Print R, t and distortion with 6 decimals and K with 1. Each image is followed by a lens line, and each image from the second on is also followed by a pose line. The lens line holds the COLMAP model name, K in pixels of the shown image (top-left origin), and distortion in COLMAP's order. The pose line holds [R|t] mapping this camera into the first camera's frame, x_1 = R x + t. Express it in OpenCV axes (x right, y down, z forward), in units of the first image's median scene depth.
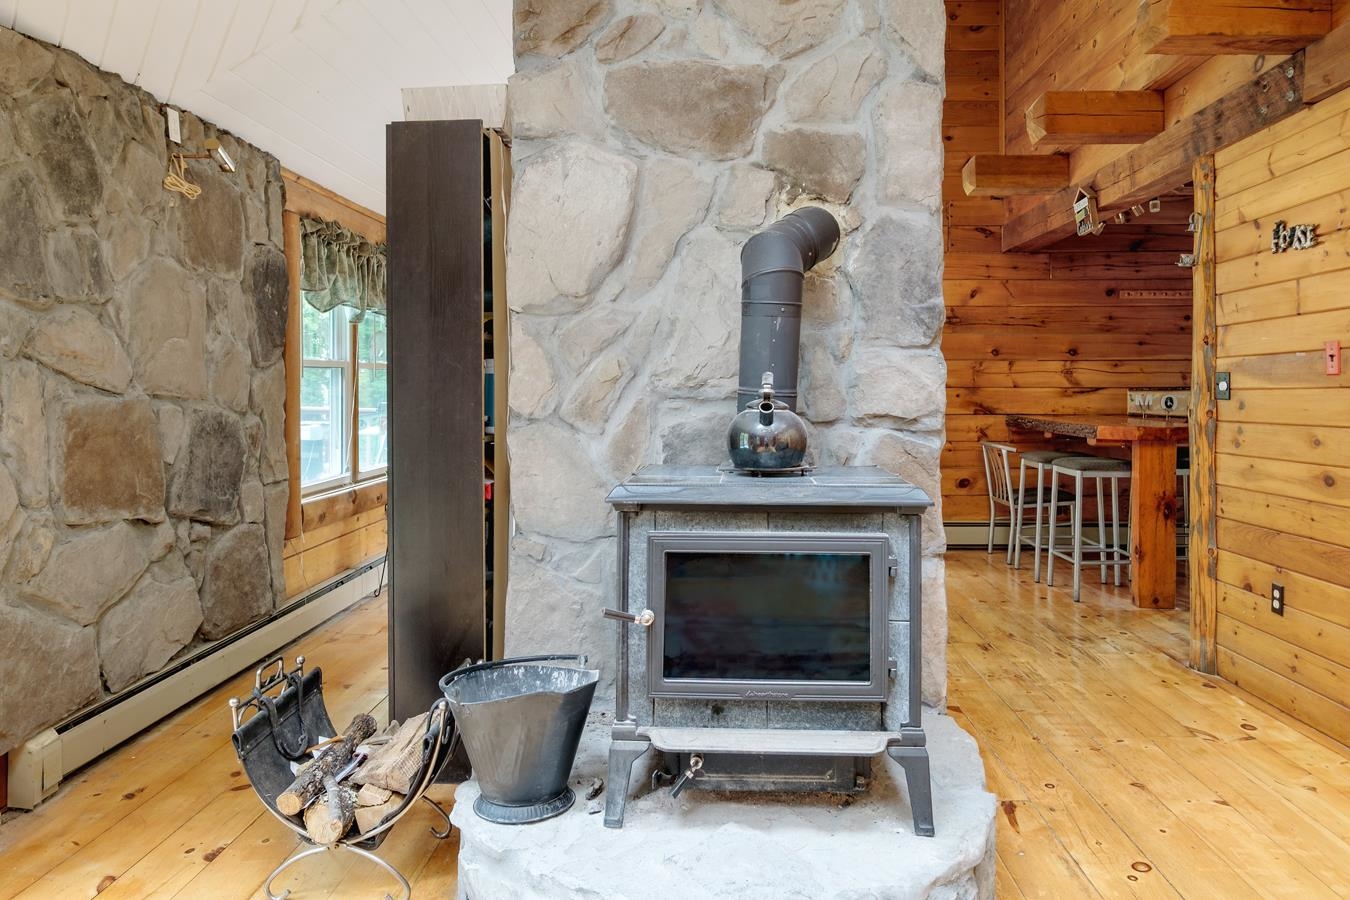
lens RADIAL K [[940.6, 0, 730.1], [0, 940.6, 379.7], [0, 0, 1]] dist [-0.000413, 0.001705]
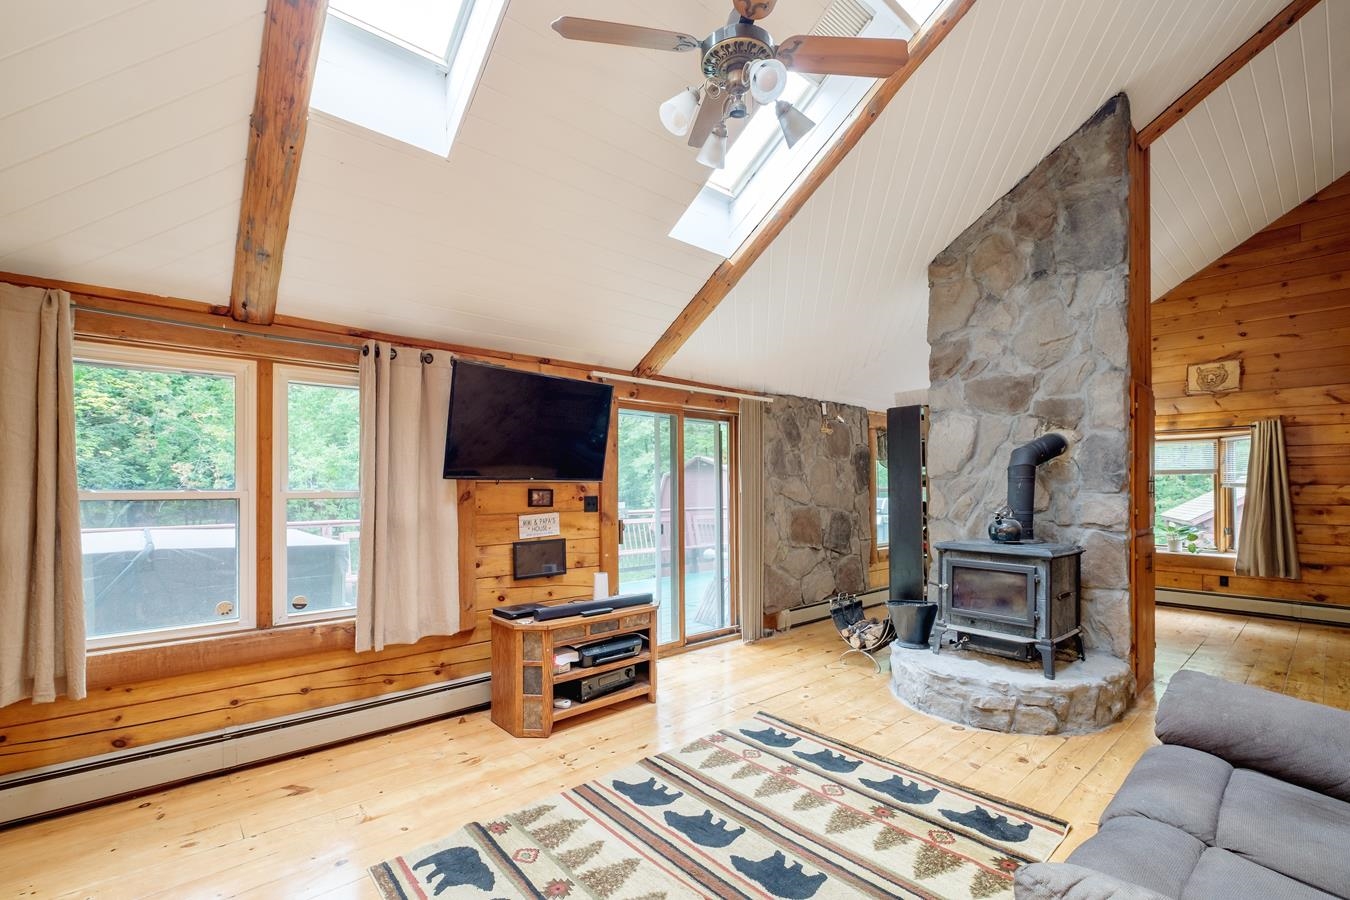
lens RADIAL K [[621.1, 0, 627.9], [0, 621.1, 474.5], [0, 0, 1]] dist [-0.007099, 0.000012]
pose [[0.622344, -0.015565, -0.782589, 0.609372], [0.004228, 0.999855, -0.016523, -0.056912], [0.782732, 0.006974, 0.622319, -0.756779]]
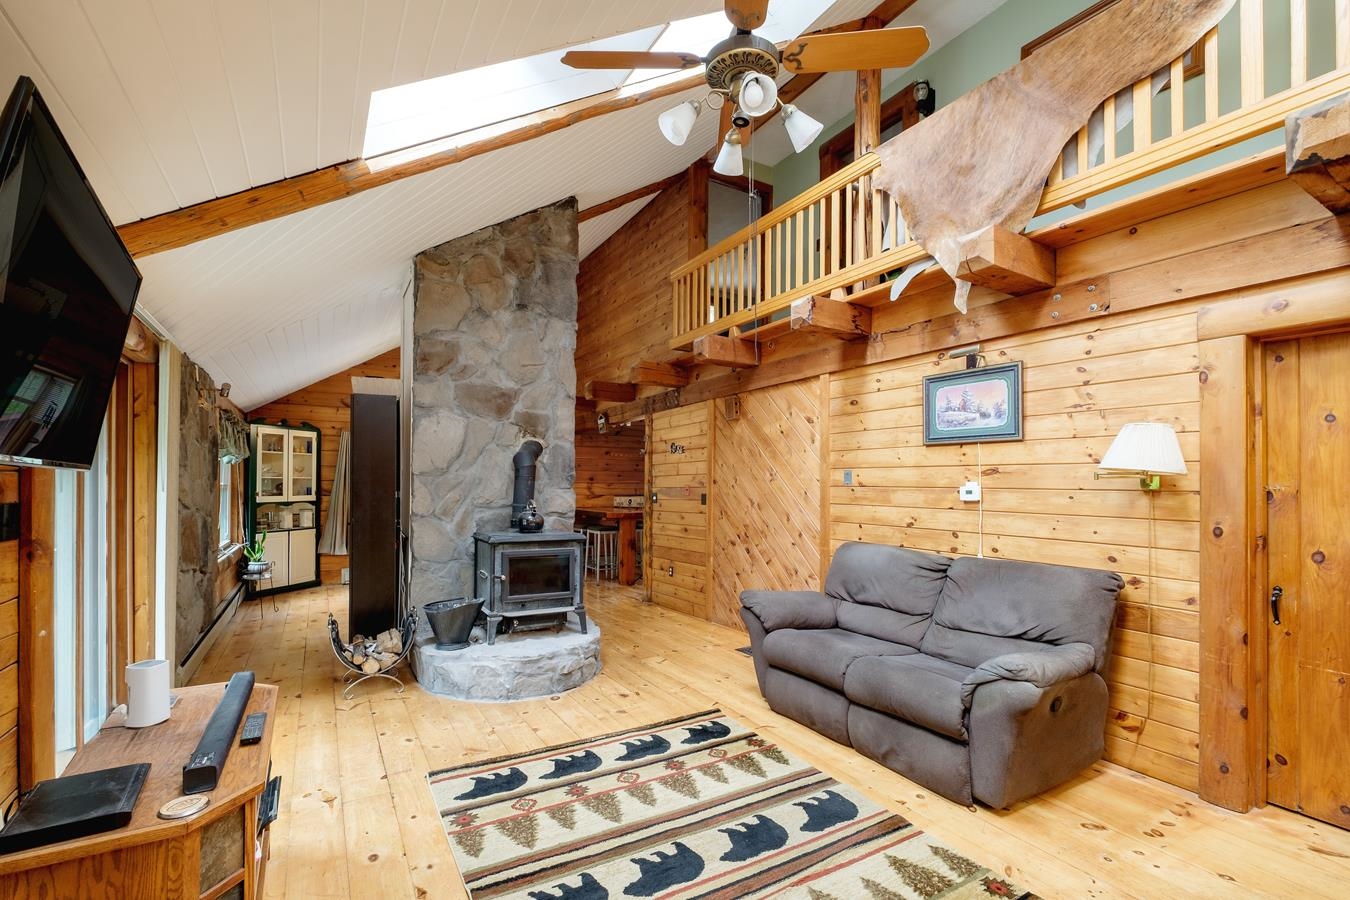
lens RADIAL K [[612.3, 0, 678.5], [0, 612.3, 470.9], [0, 0, 1]] dist [0.000430, -0.000043]
pose [[0.855894, 0.015320, 0.516925, -0.479314], [-0.007679, 0.999827, -0.016917, -0.059141], [-0.517095, 0.010510, 0.855864, -0.799086]]
